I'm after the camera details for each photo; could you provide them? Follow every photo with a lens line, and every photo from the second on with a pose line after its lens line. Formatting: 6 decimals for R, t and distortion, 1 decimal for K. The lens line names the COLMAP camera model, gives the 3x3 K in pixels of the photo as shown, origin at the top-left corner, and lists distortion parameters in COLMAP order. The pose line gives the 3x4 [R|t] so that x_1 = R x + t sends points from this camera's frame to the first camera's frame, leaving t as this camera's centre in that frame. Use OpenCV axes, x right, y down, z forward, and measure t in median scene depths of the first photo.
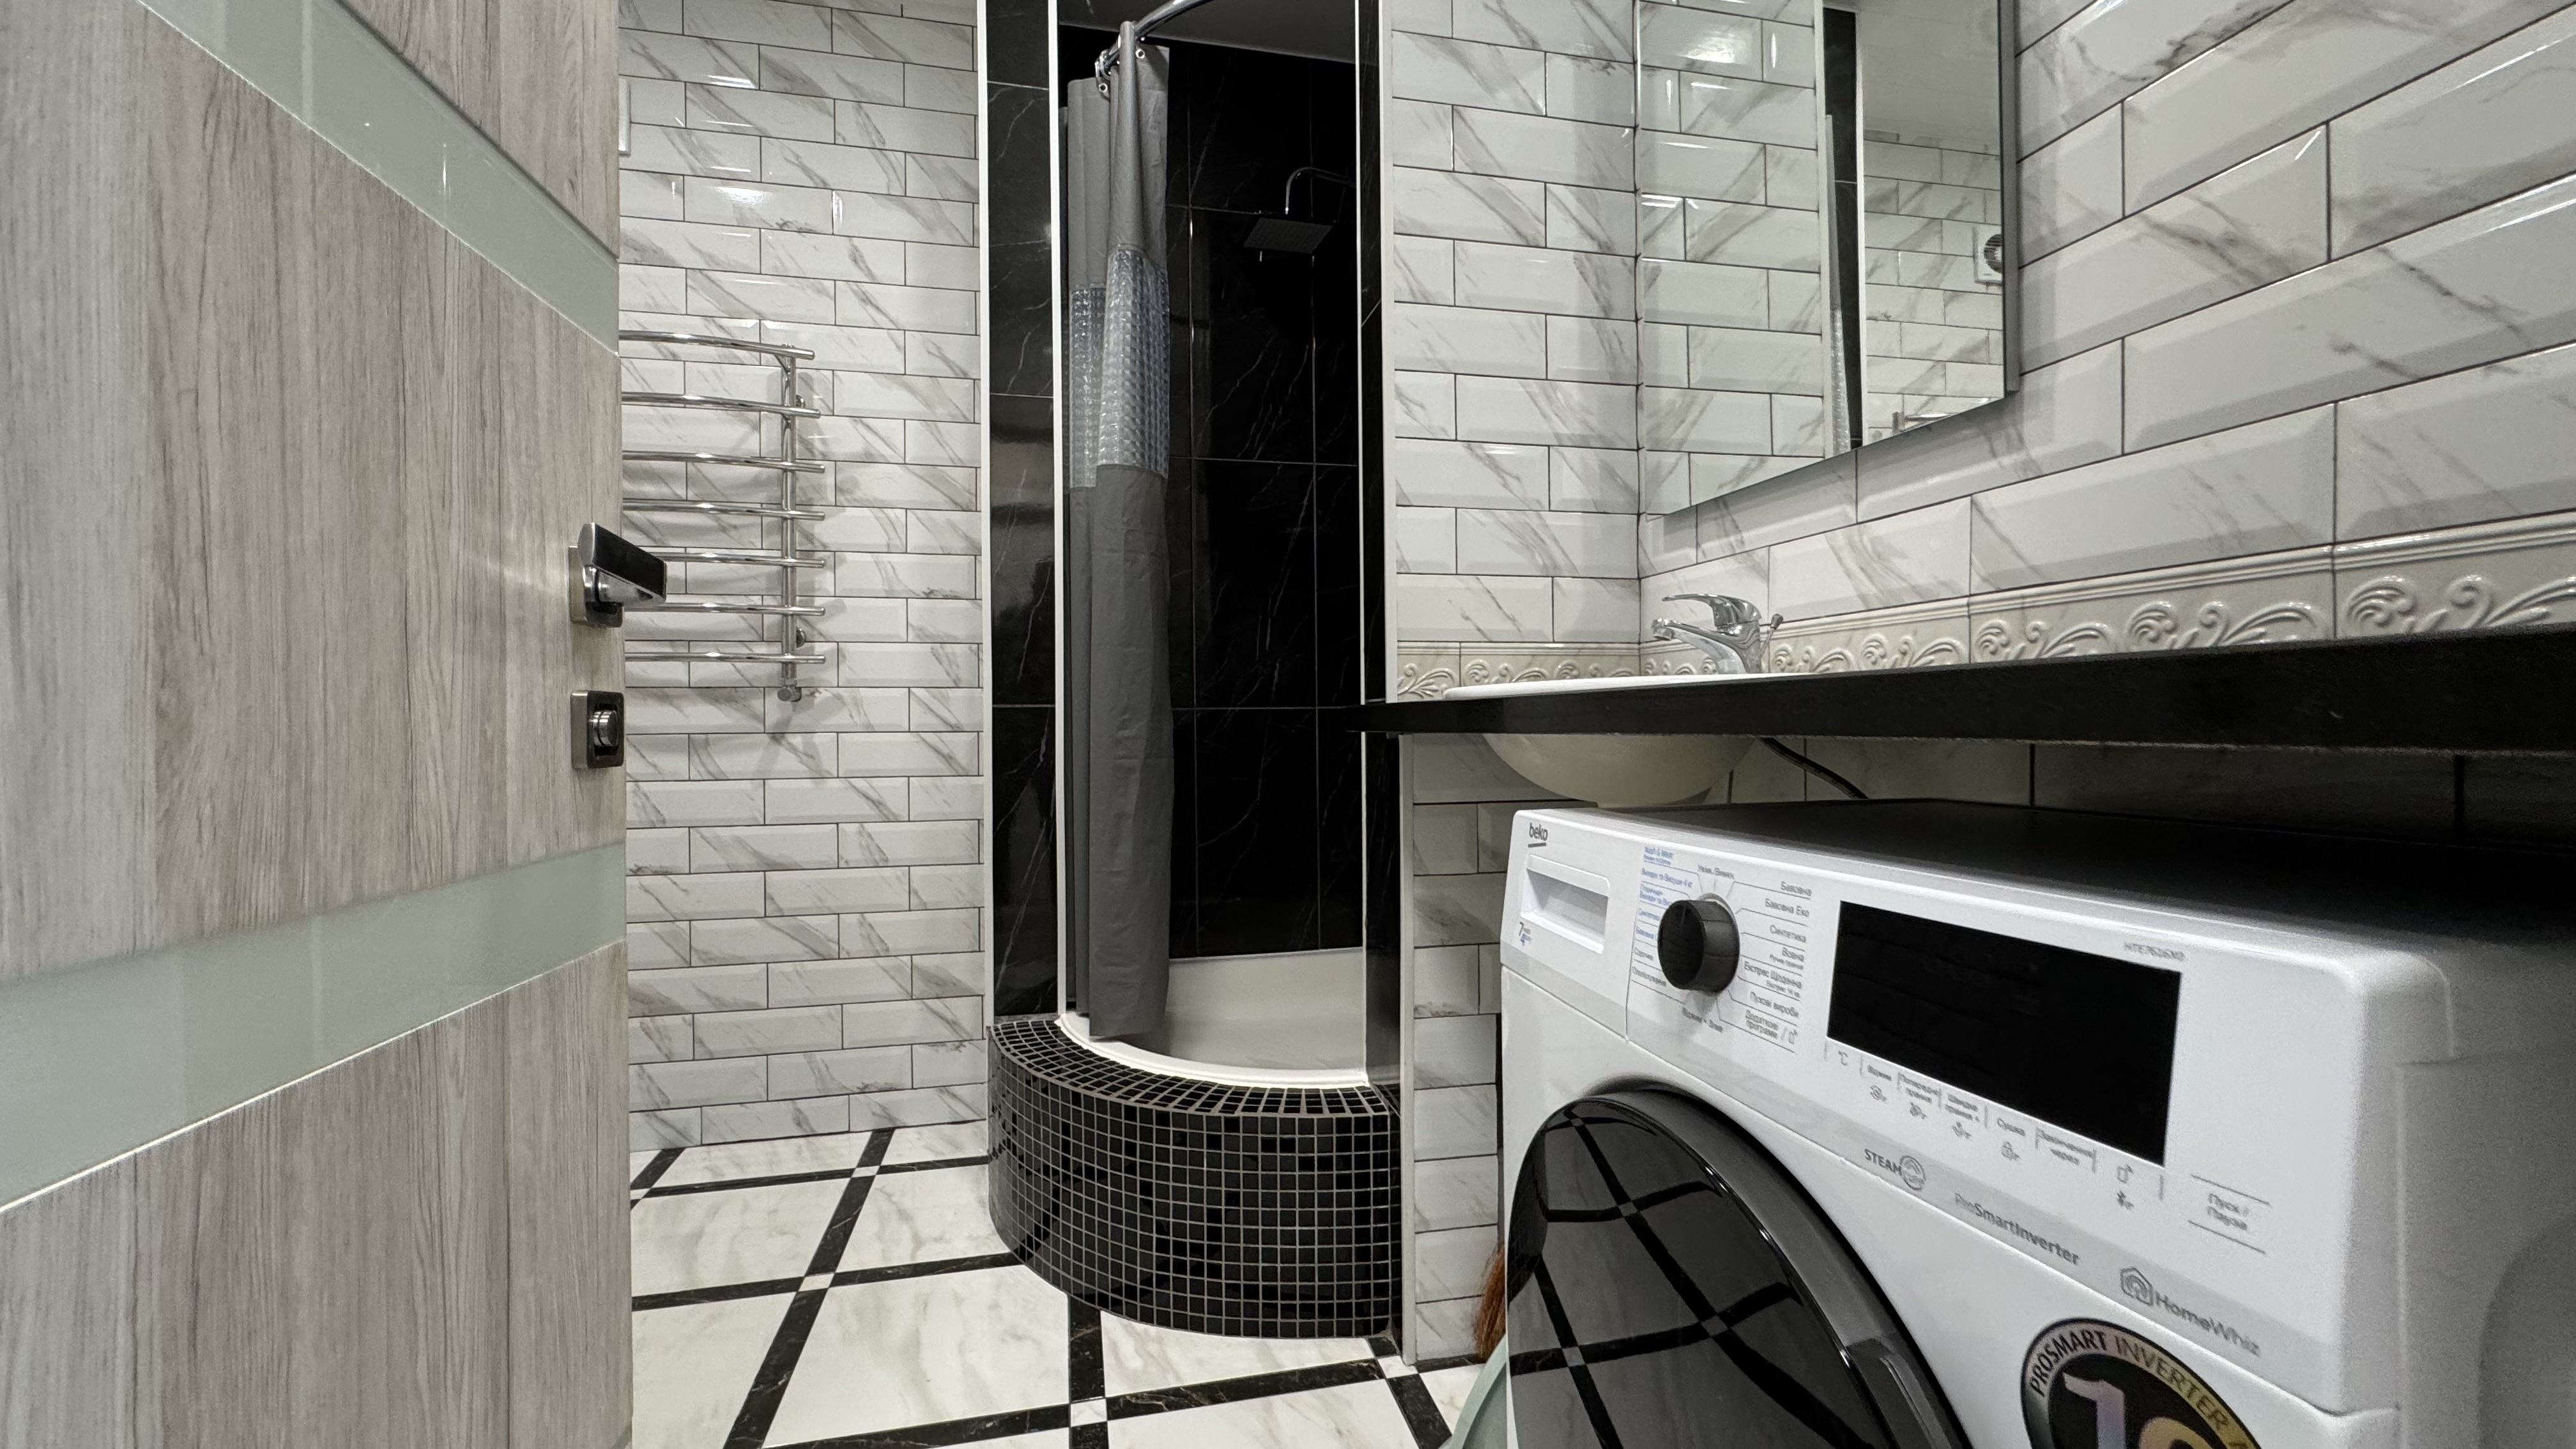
lens RADIAL K [[1026.5, 0, 1291.4], [0, 1026.5, 726.9], [0, 0, 1]] dist [-0.003073, 0.000390]
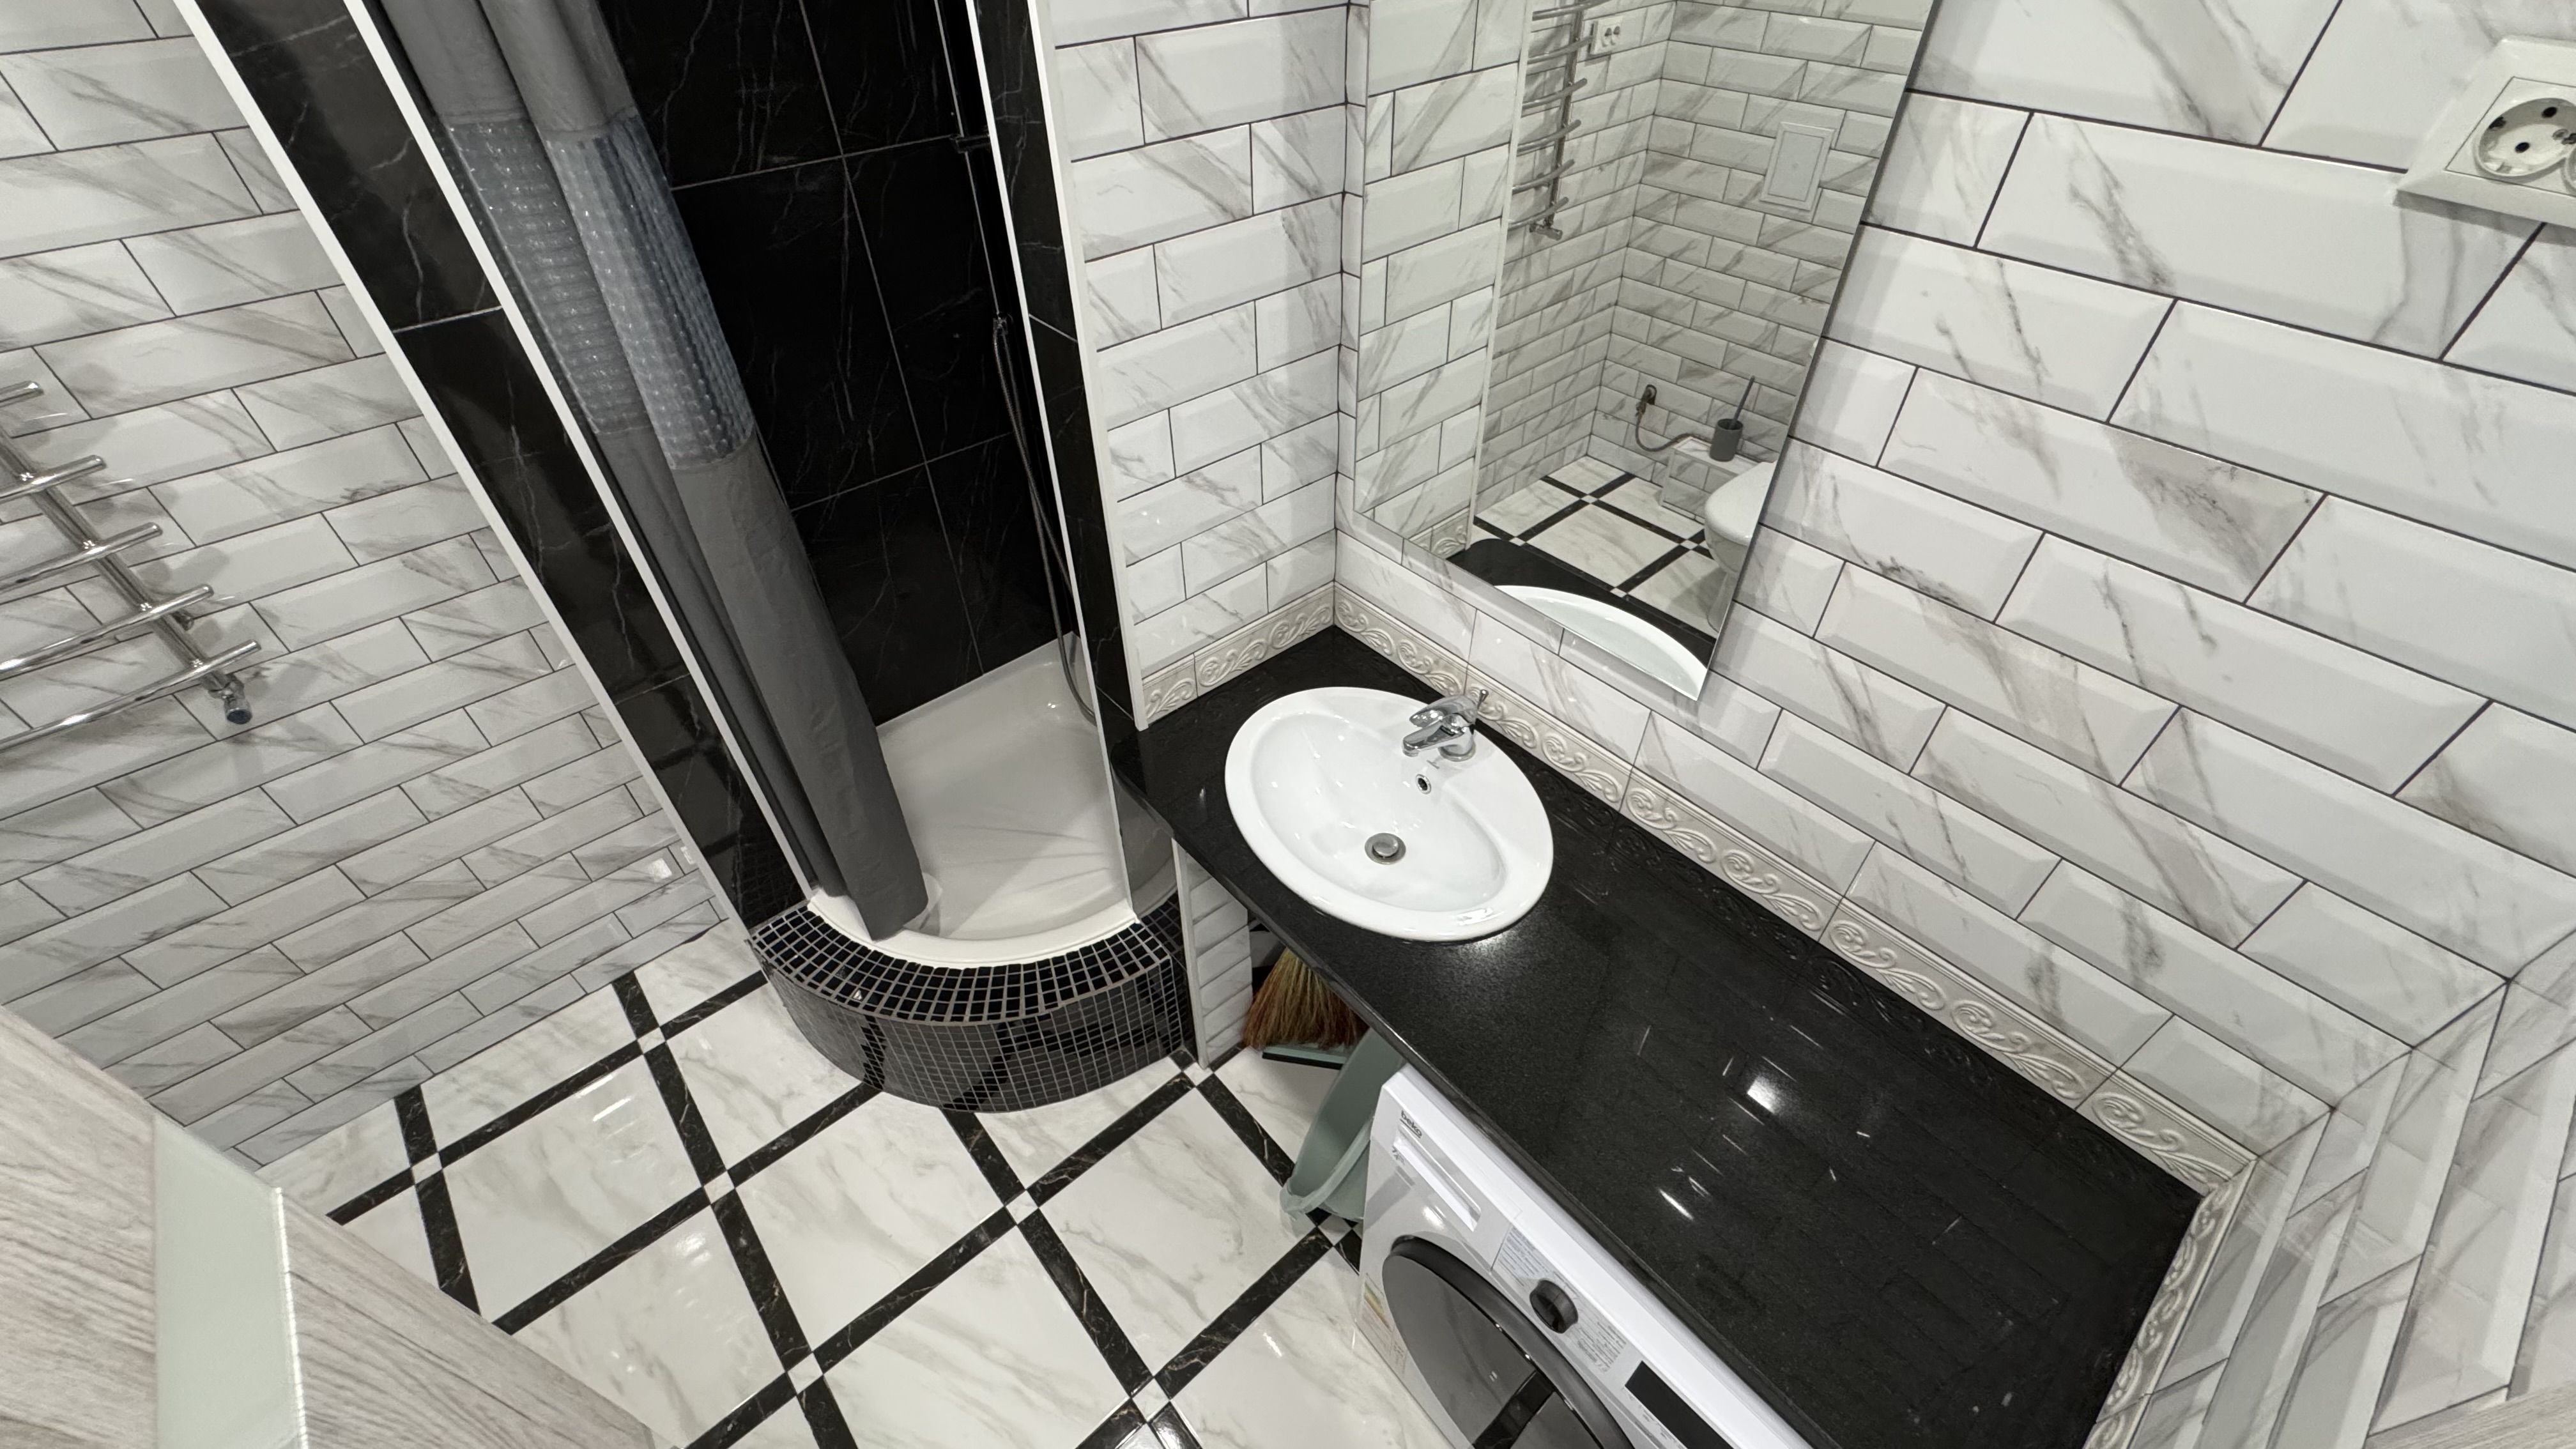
lens RADIAL K [[1026.5, 0, 1290.9], [0, 1026.5, 726.2], [0, 0, 1]] dist [-0.003073, 0.000390]
pose [[0.876790, -0.322435, 0.356756, -0.130853], [0.001204, 0.743362, 0.668889, -0.658366], [-0.480872, -0.586046, 0.652160, 0.213036]]
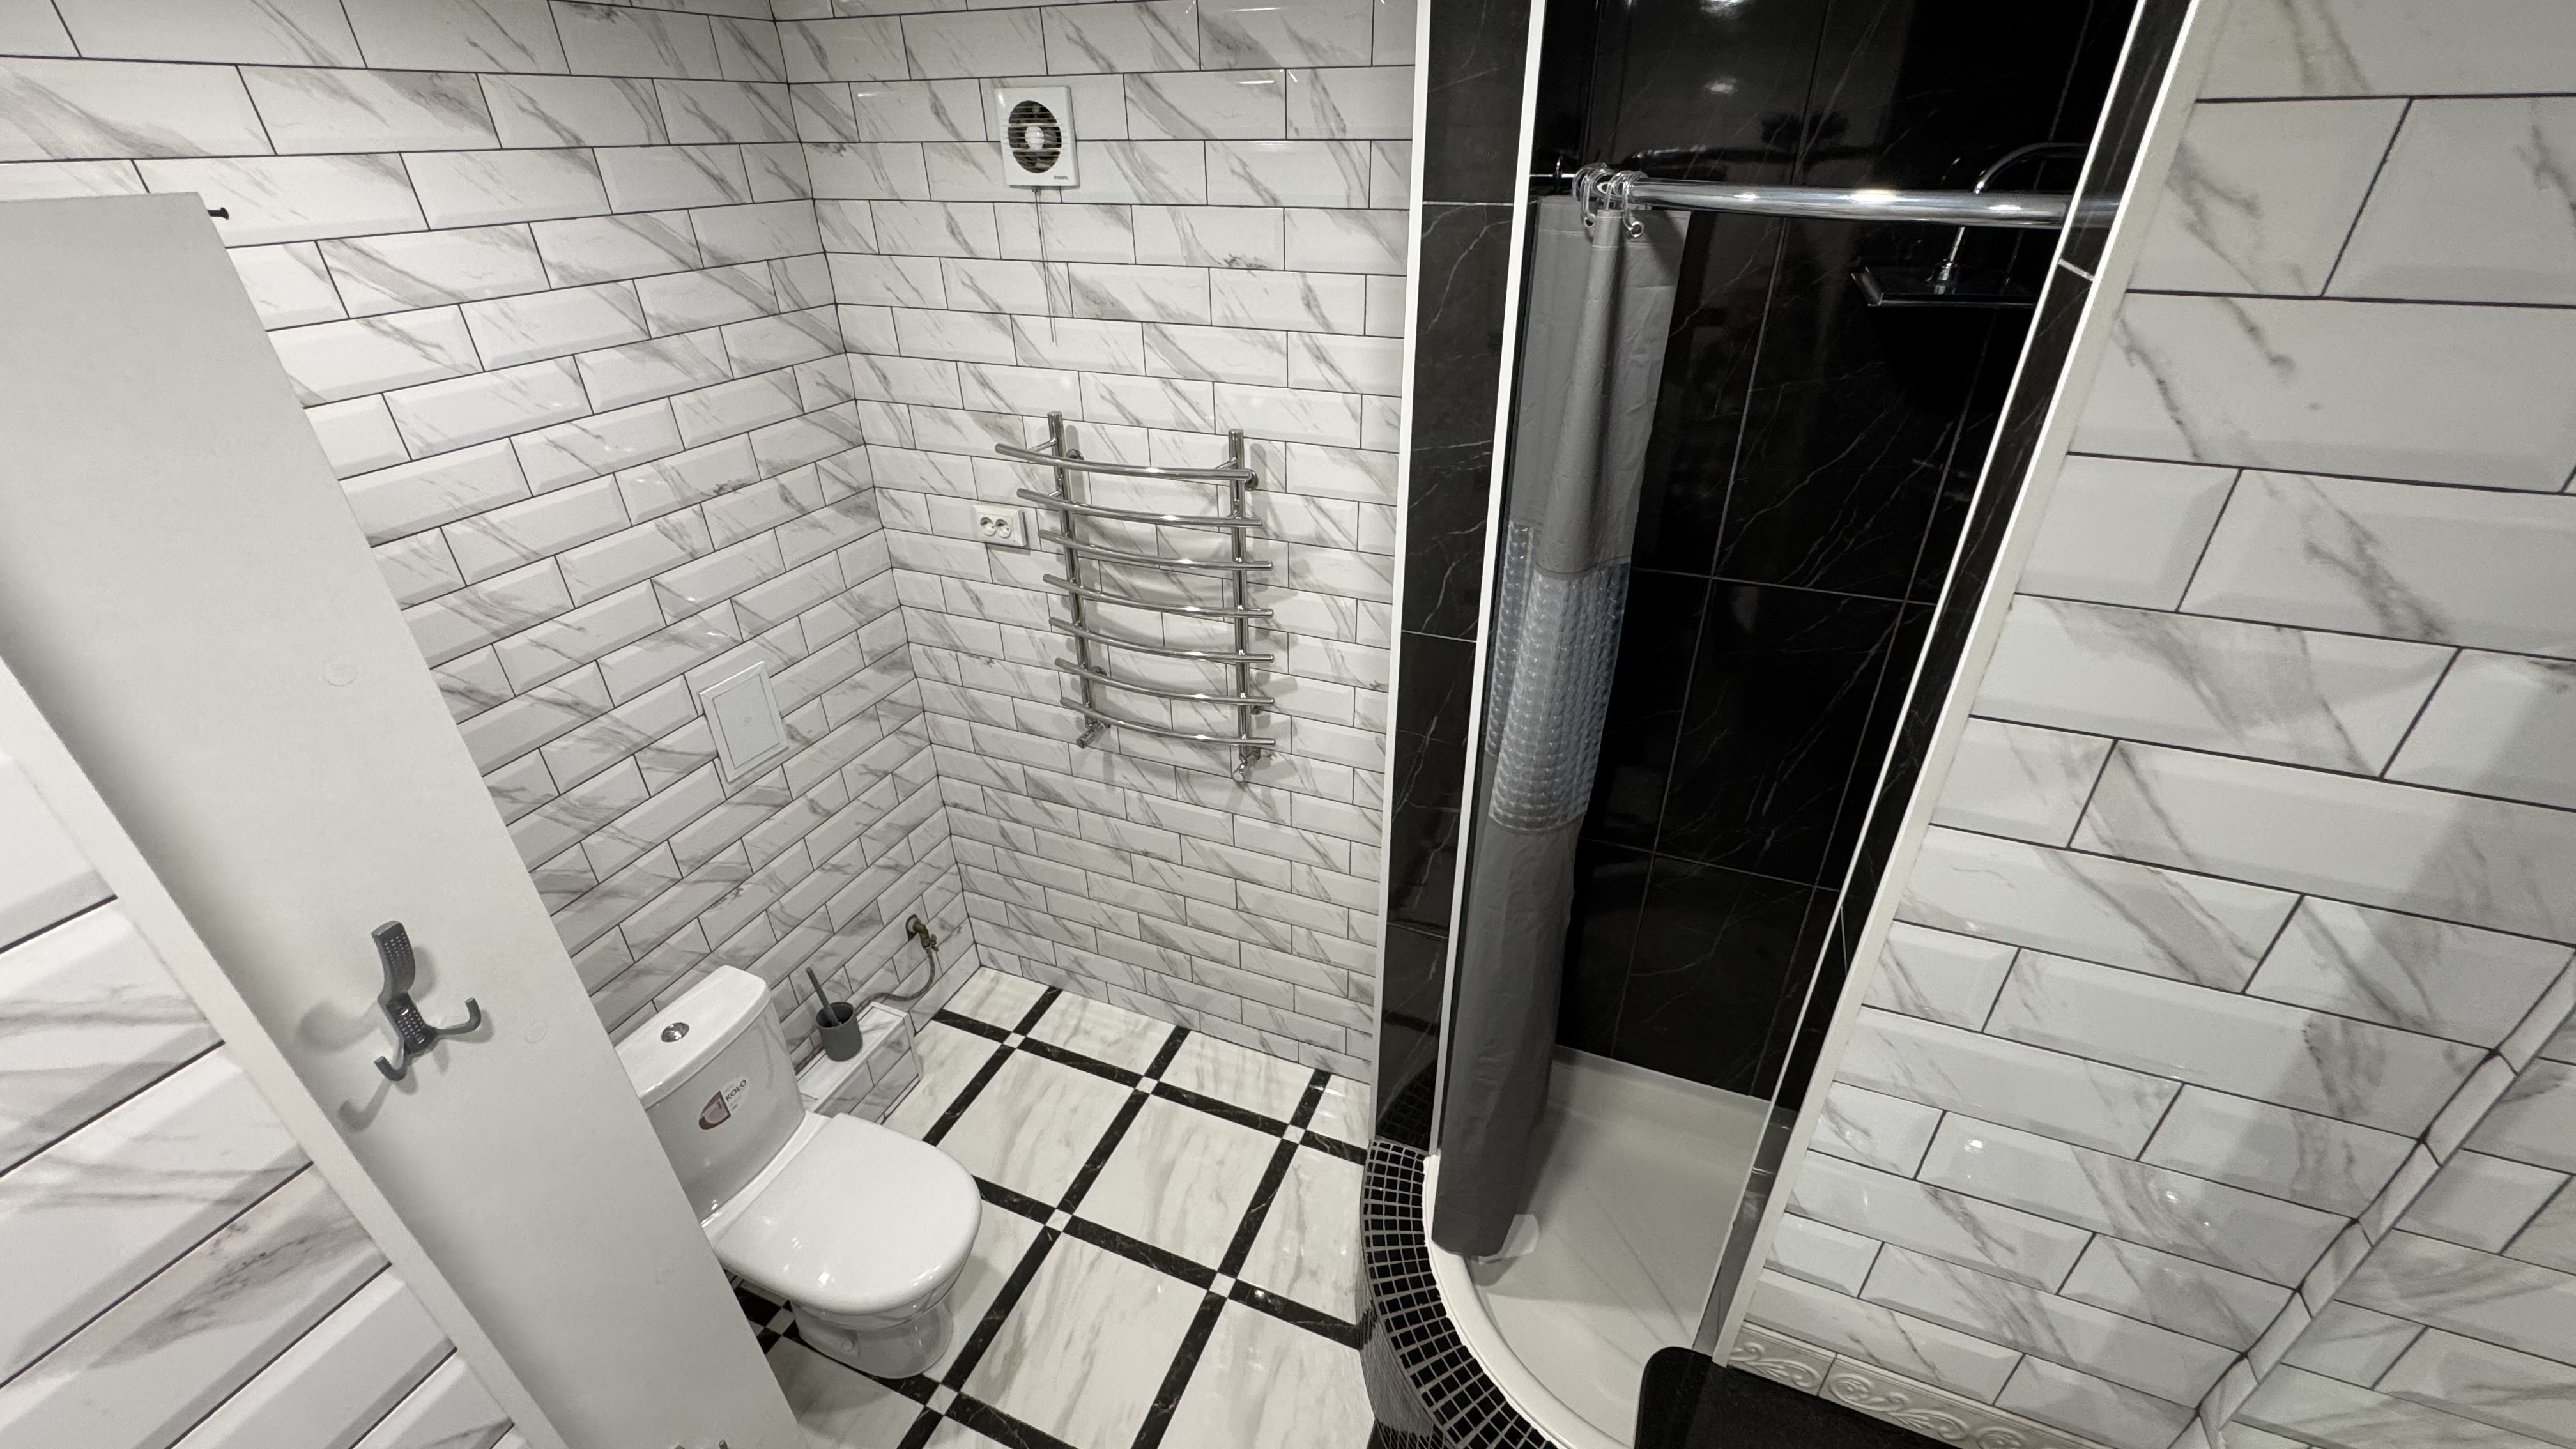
lens RADIAL K [[1026.5, 0, 1290.9], [0, 1026.5, 726.6], [0, 0, 1]] dist [-0.003073, 0.000390]
pose [[0.823542, 0.286515, -0.489579, 0.064764], [0.000551, 0.862662, 0.505780, -0.783166], [0.567255, -0.416801, 0.710281, 0.394250]]
